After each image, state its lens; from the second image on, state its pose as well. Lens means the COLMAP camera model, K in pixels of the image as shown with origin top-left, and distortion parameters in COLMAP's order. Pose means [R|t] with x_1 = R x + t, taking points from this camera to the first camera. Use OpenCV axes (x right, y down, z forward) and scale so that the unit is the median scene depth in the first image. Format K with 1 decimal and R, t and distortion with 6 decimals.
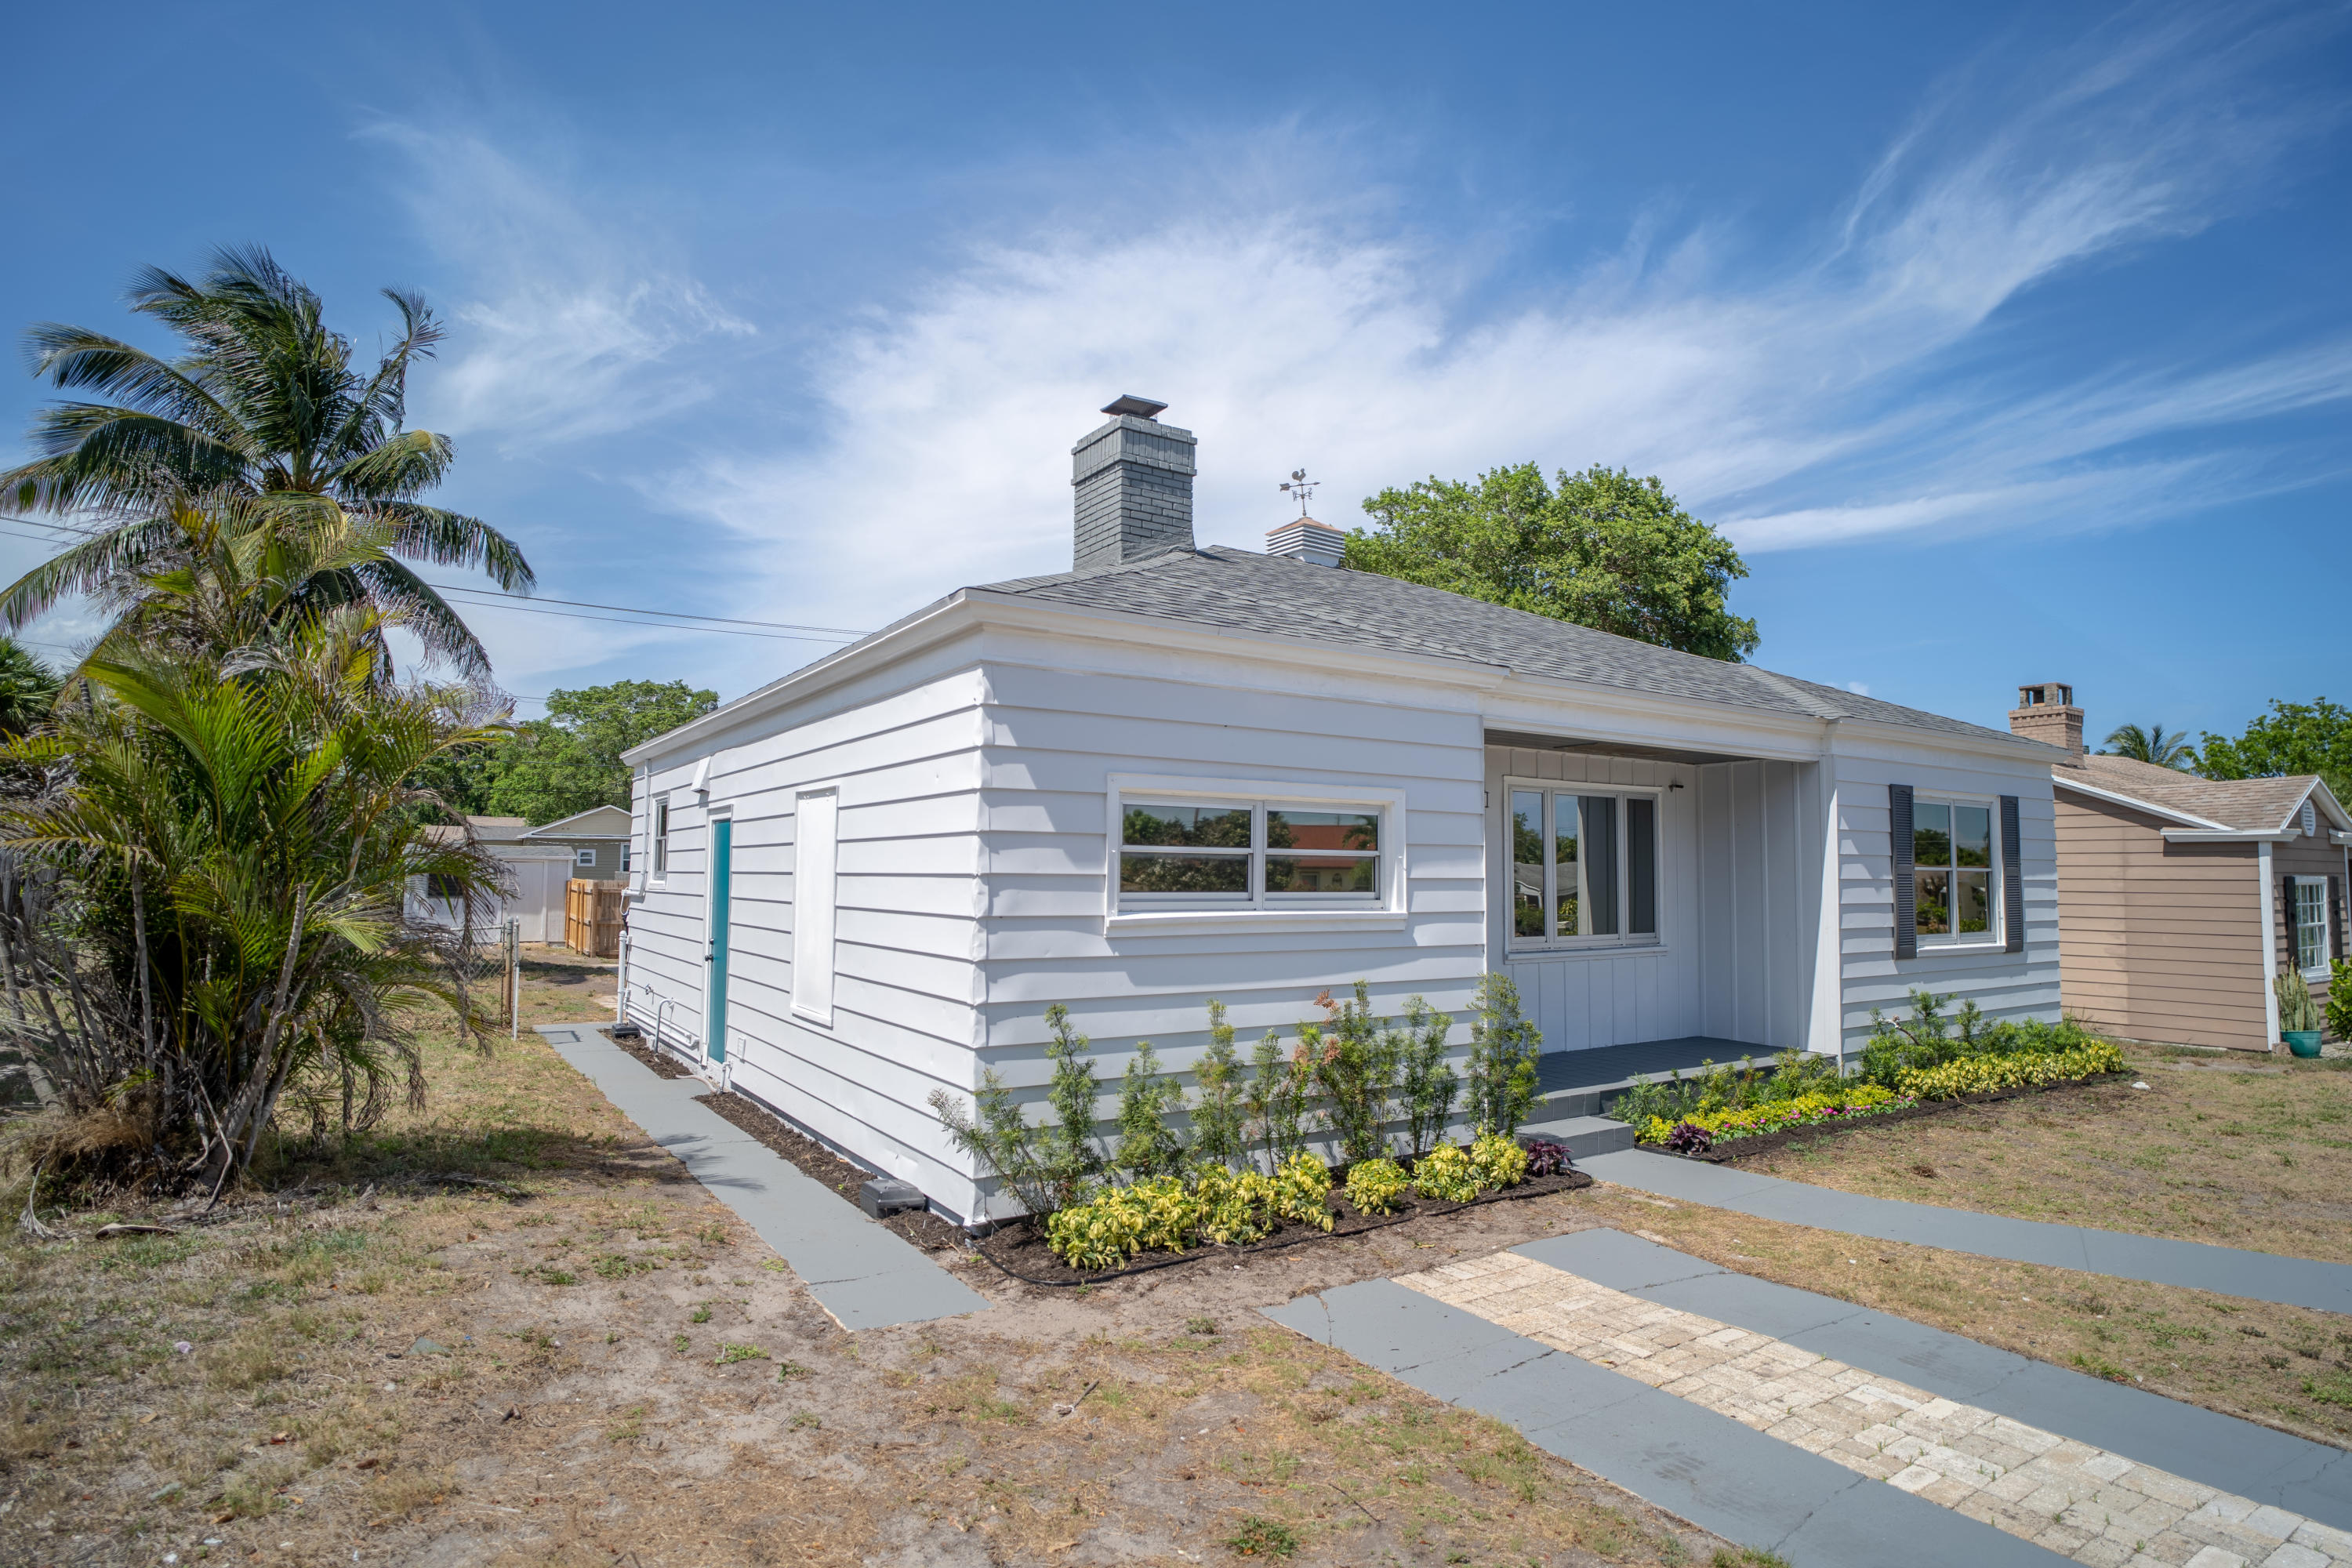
lens RADIAL K [[1240.0, 0, 1167.0], [0, 1240.0, 838.2], [0, 0, 1]] dist [-0.050226, 0.024221]
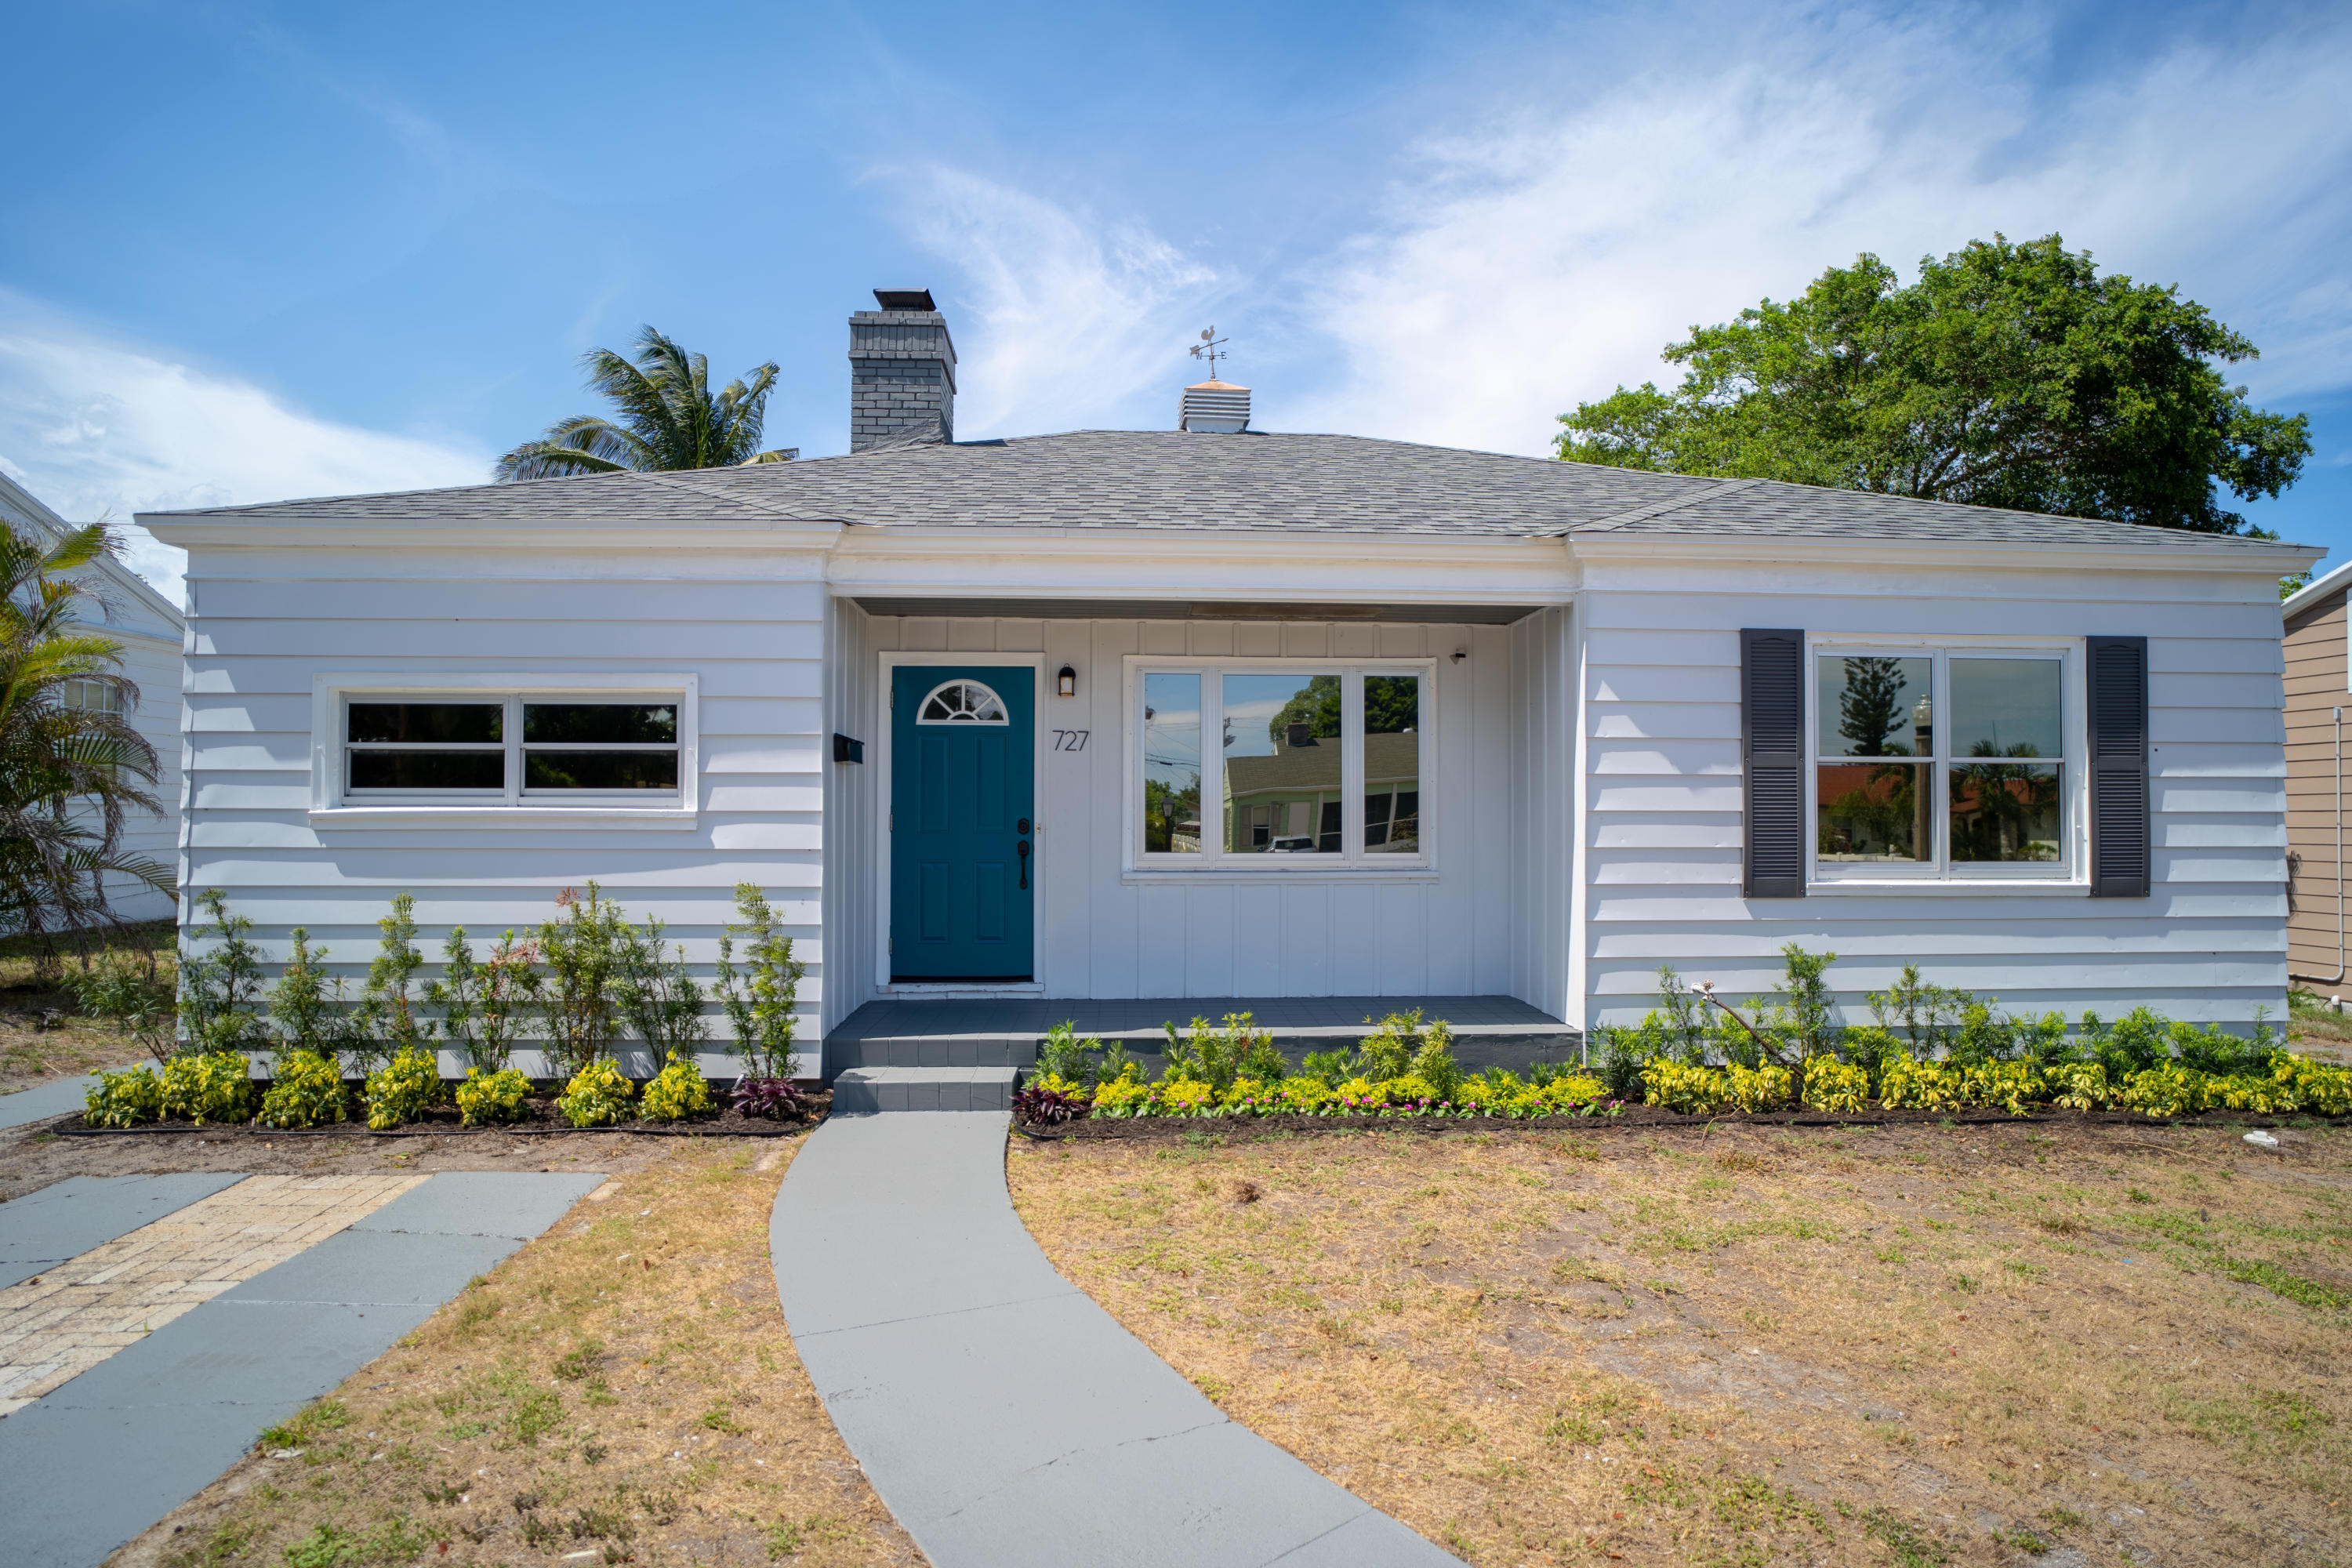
lens RADIAL K [[1240.0, 0, 1178.0], [0, 1240.0, 805.9], [0, 0, 1]] dist [-0.050226, 0.024221]
pose [[0.869126, -0.007205, -0.494538, 0.940891], [0.018606, 0.999662, 0.018136, 0.046777], [0.494240, -0.024964, 0.868967, 0.395035]]
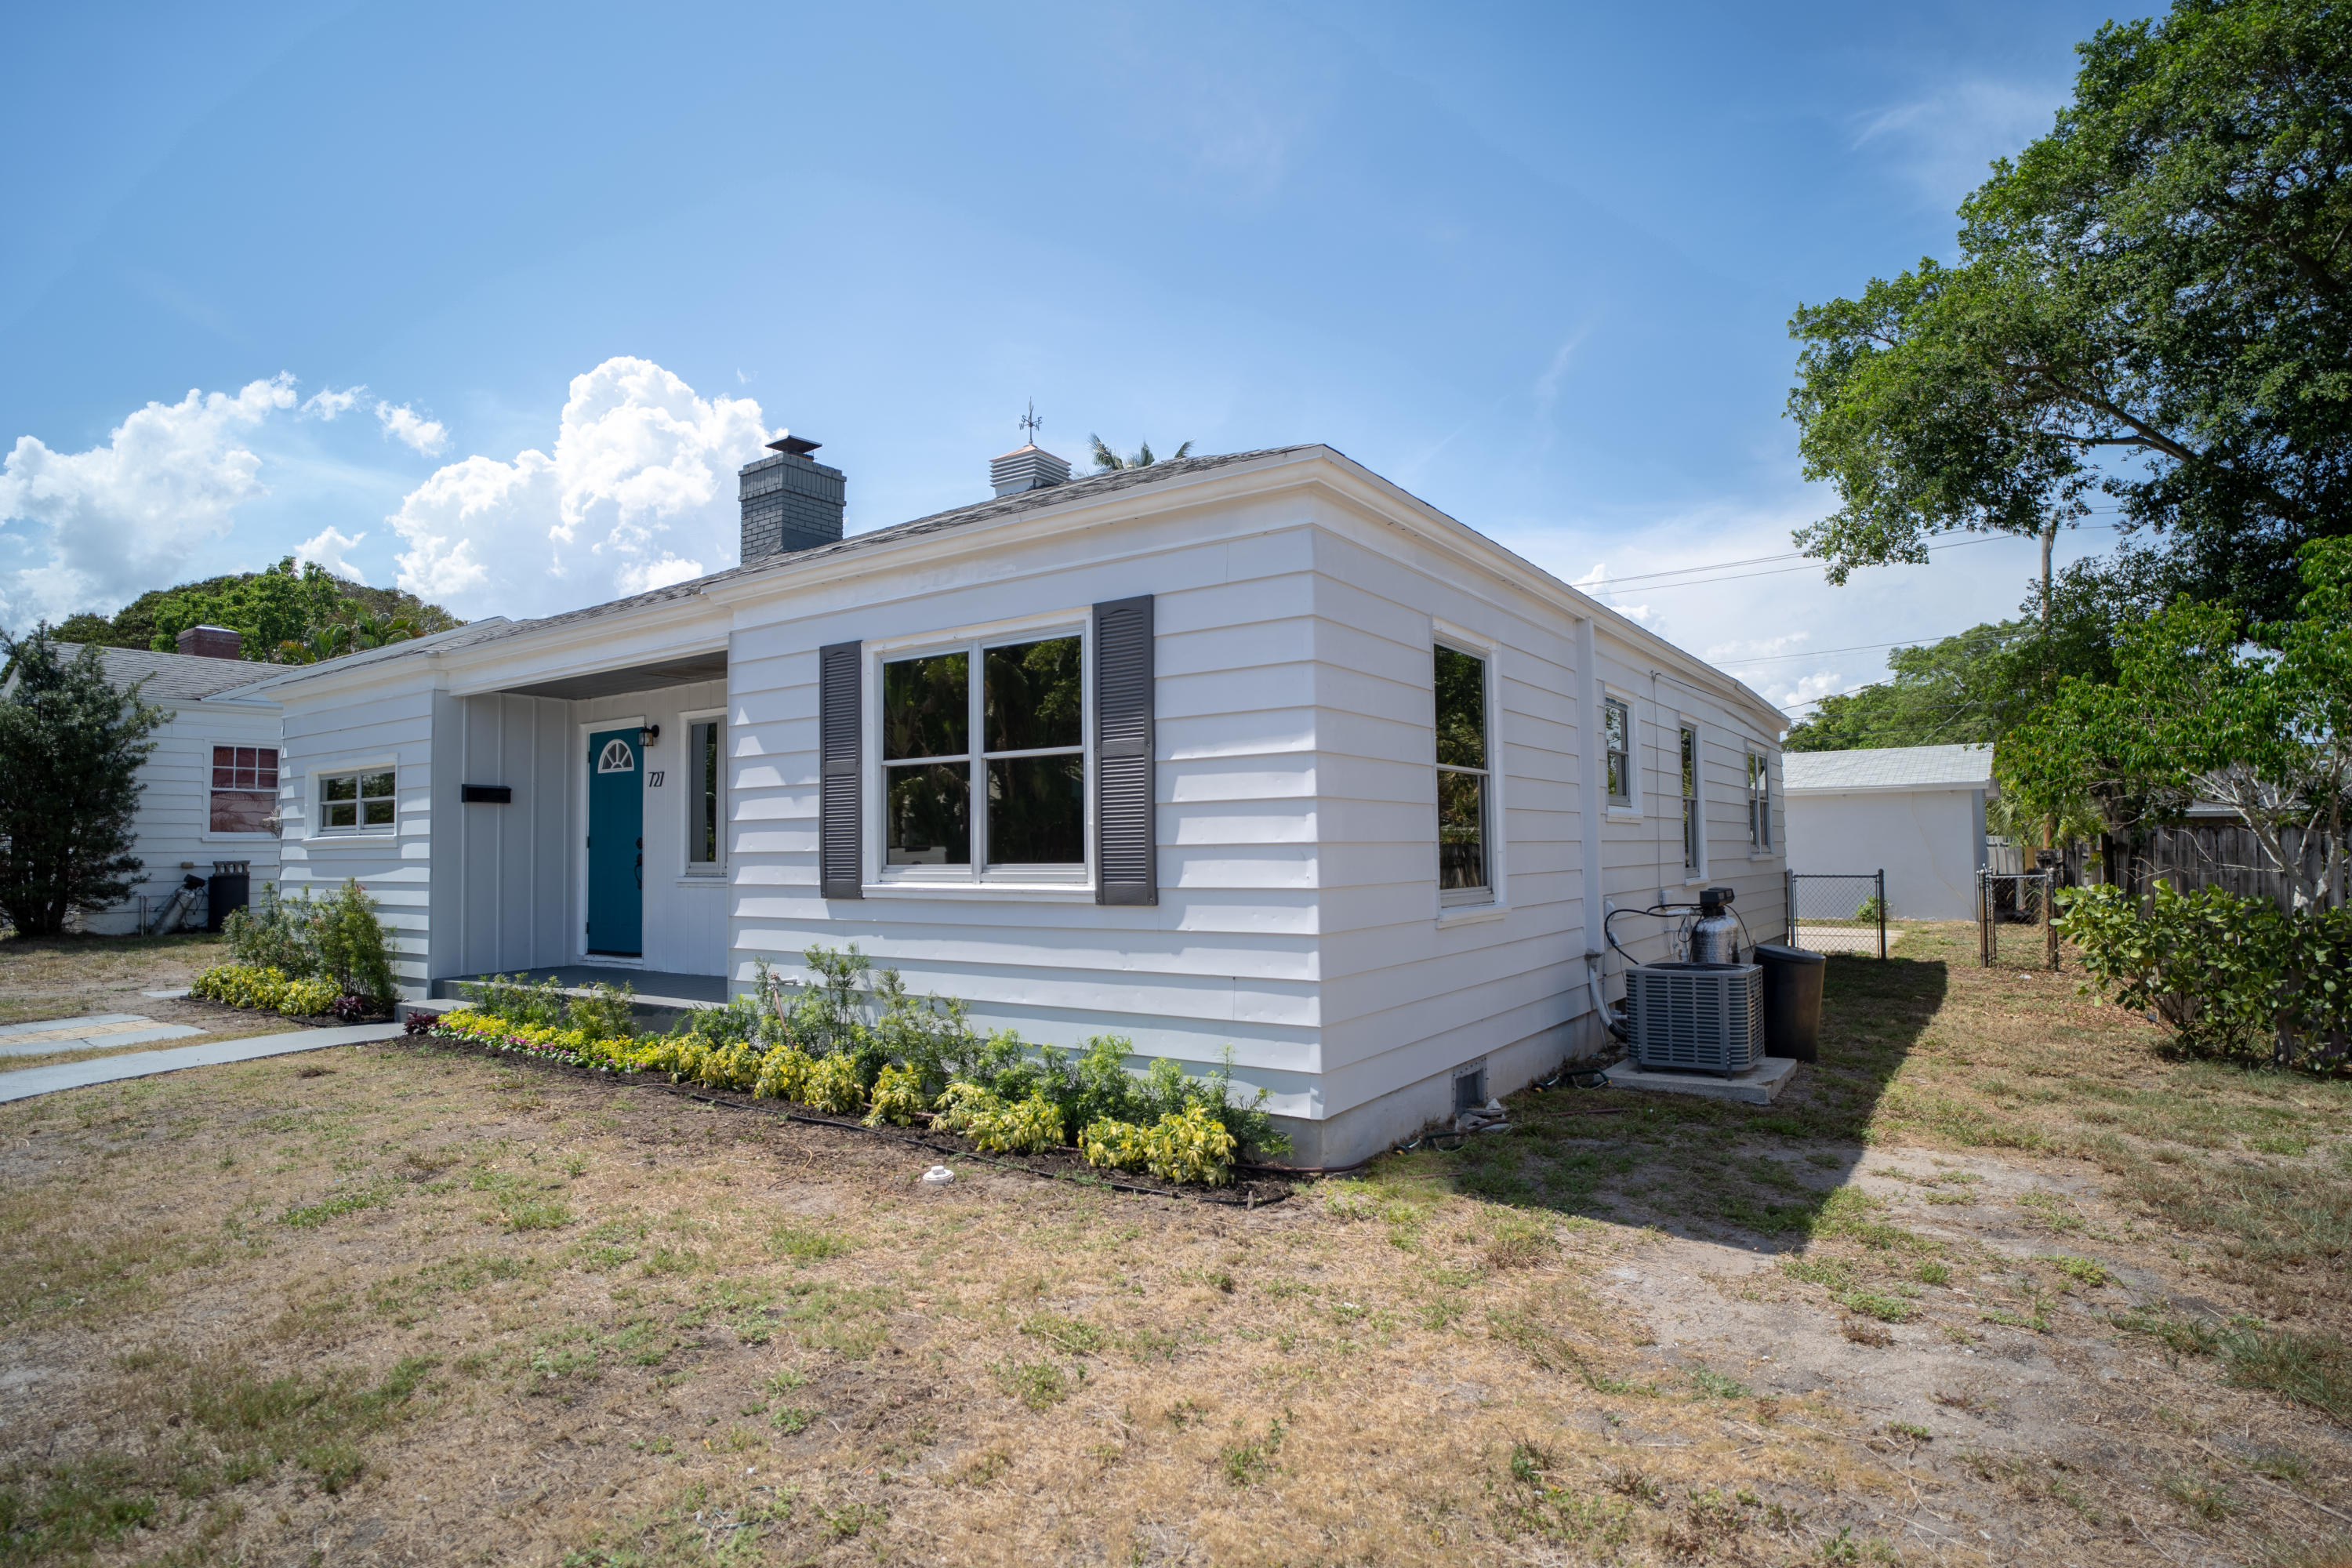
lens RADIAL K [[1240.0, 0, 1216.2], [0, 1240.0, 794.8], [0, 0, 1]] dist [-0.050226, 0.024221]
pose [[0.387735, -0.051488, -0.920332, 1.916785], [0.046367, 0.998264, -0.036314, 0.109843], [0.920604, -0.028593, 0.389449, 1.339740]]
